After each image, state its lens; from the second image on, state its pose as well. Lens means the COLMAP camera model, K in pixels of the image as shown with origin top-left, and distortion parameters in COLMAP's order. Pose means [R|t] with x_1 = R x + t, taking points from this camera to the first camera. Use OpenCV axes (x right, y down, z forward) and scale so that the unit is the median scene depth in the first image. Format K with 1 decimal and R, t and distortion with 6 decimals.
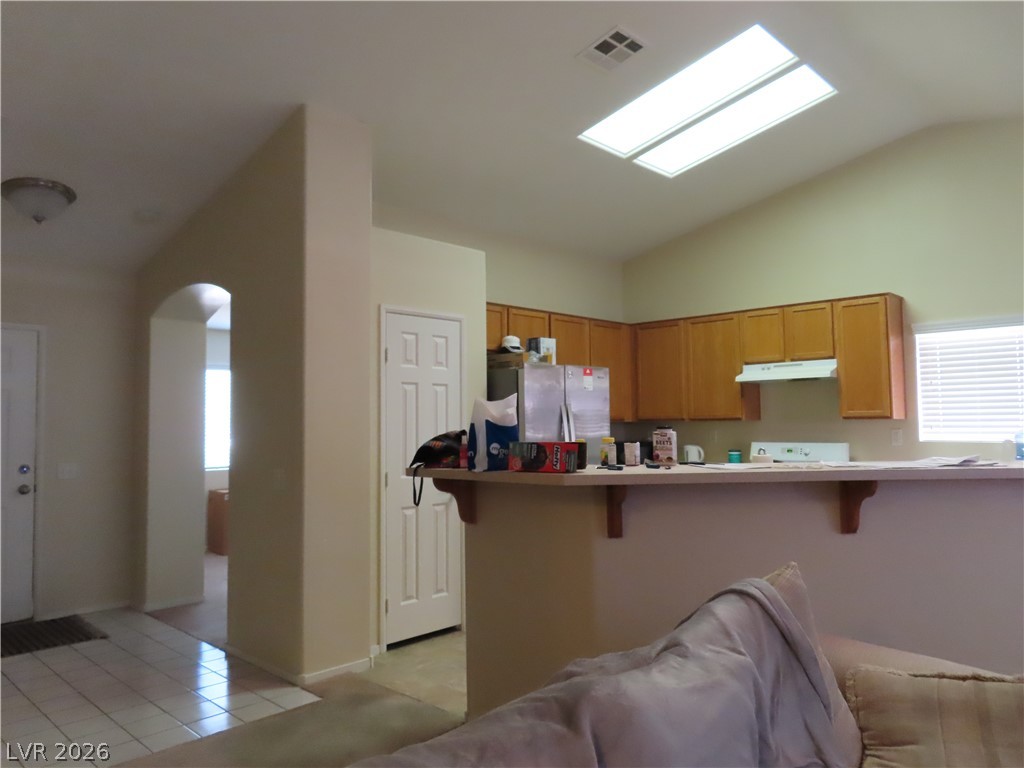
lens RADIAL K [[733.1, 0, 509.6], [0, 733.1, 382.3], [0, 0, 1]] dist [-0.006828, 0.003551]
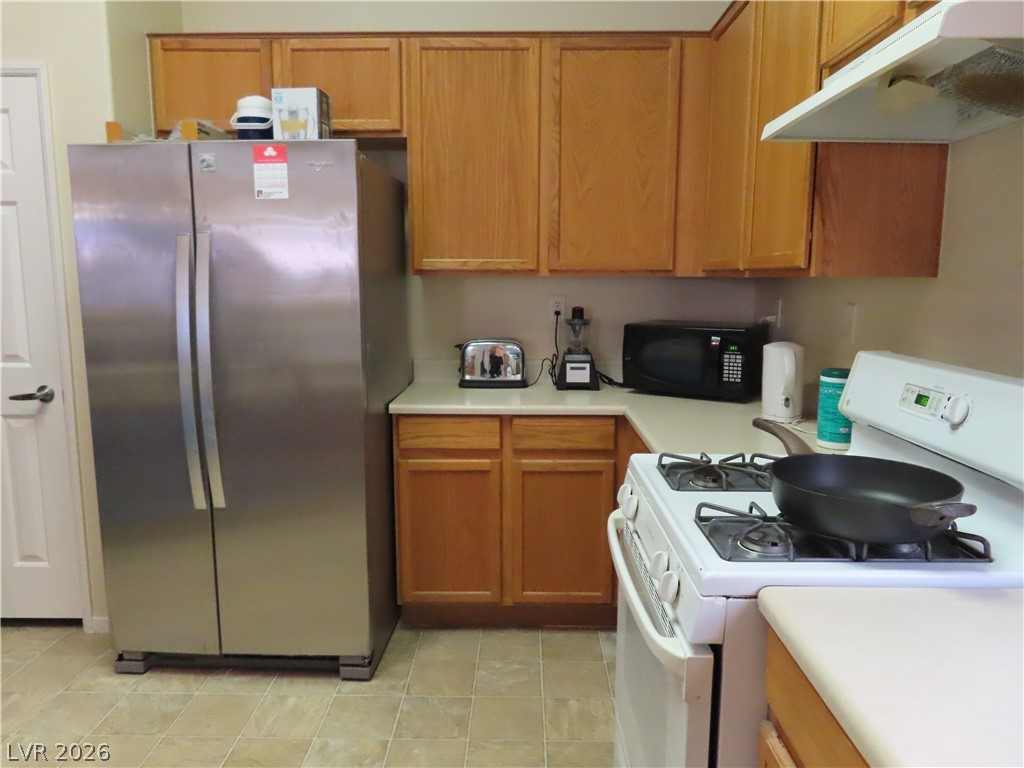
lens RADIAL K [[733.1, 0, 509.6], [0, 733.1, 382.3], [0, 0, 1]] dist [-0.006828, 0.003551]
pose [[0.685924, 0.112786, -0.718880, 0.492629], [0.031170, 0.982454, 0.183880, 0.039897], [0.727006, -0.148535, 0.670373, 0.766191]]
